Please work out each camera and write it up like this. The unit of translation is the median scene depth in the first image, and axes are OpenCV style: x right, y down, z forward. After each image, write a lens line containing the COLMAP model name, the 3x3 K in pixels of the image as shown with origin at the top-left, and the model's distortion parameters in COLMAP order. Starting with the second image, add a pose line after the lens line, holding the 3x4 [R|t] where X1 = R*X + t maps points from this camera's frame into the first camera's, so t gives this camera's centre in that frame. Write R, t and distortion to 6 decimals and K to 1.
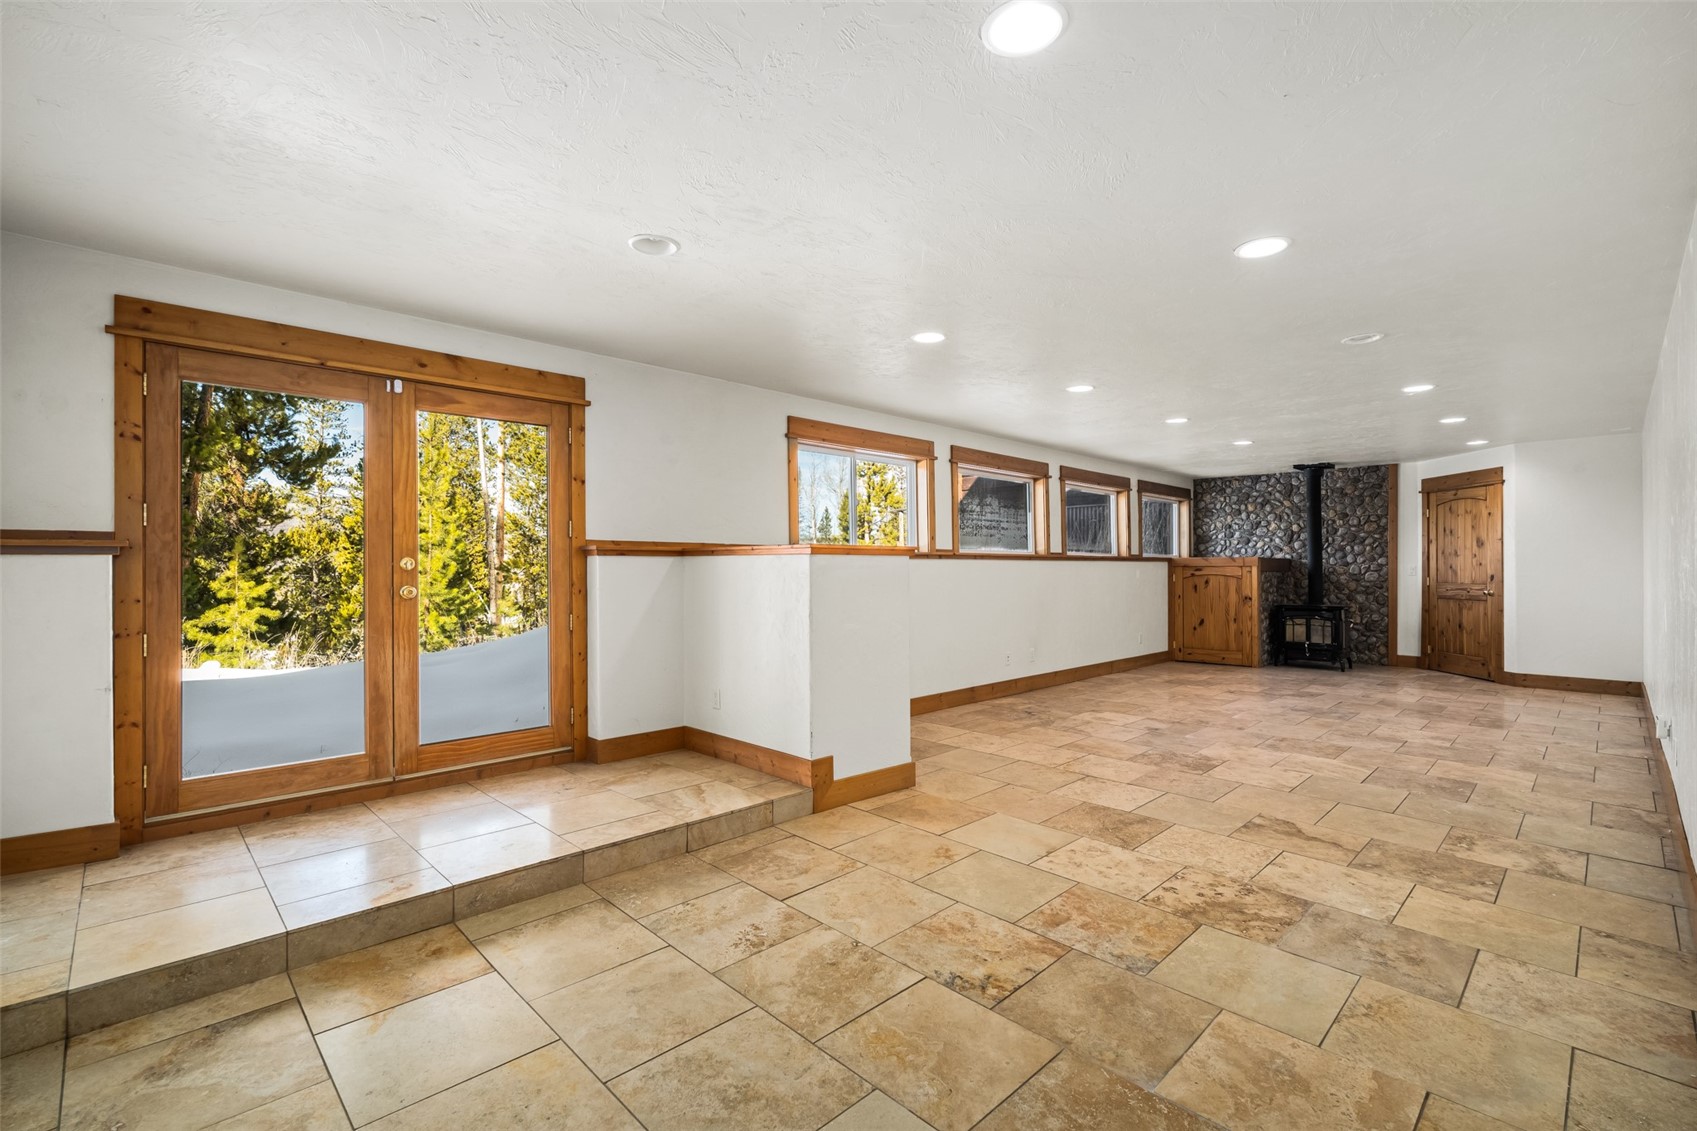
lens RADIAL K [[750.6, 0, 847.6], [0, 750.6, 556.5], [0, 0, 1]] dist [-0.011181, 0.001486]
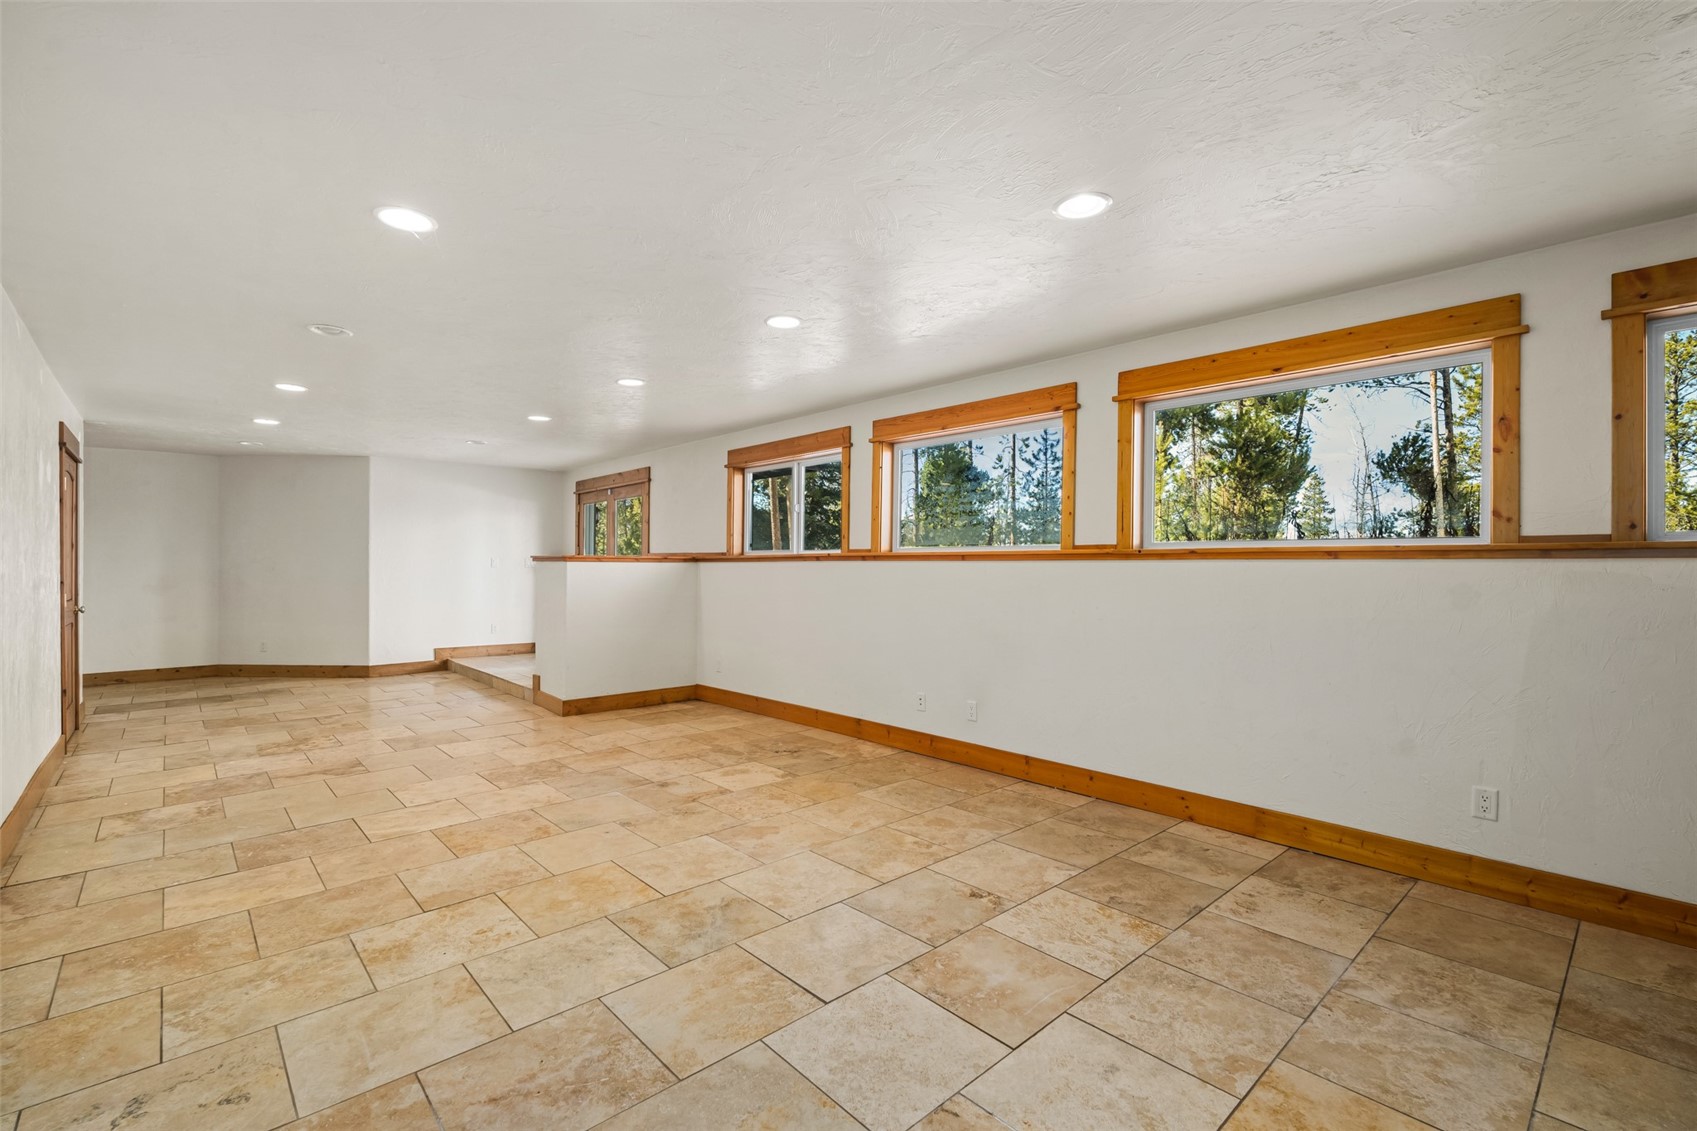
lens RADIAL K [[750.6, 0, 850.1], [0, 750.6, 573.6], [0, 0, 1]] dist [-0.011181, 0.001486]
pose [[-0.029581, 0.013486, -0.999471, 1.587991], [0.010747, 0.999855, 0.013173, 0.011277], [0.999505, -0.010352, -0.029722, 1.660702]]
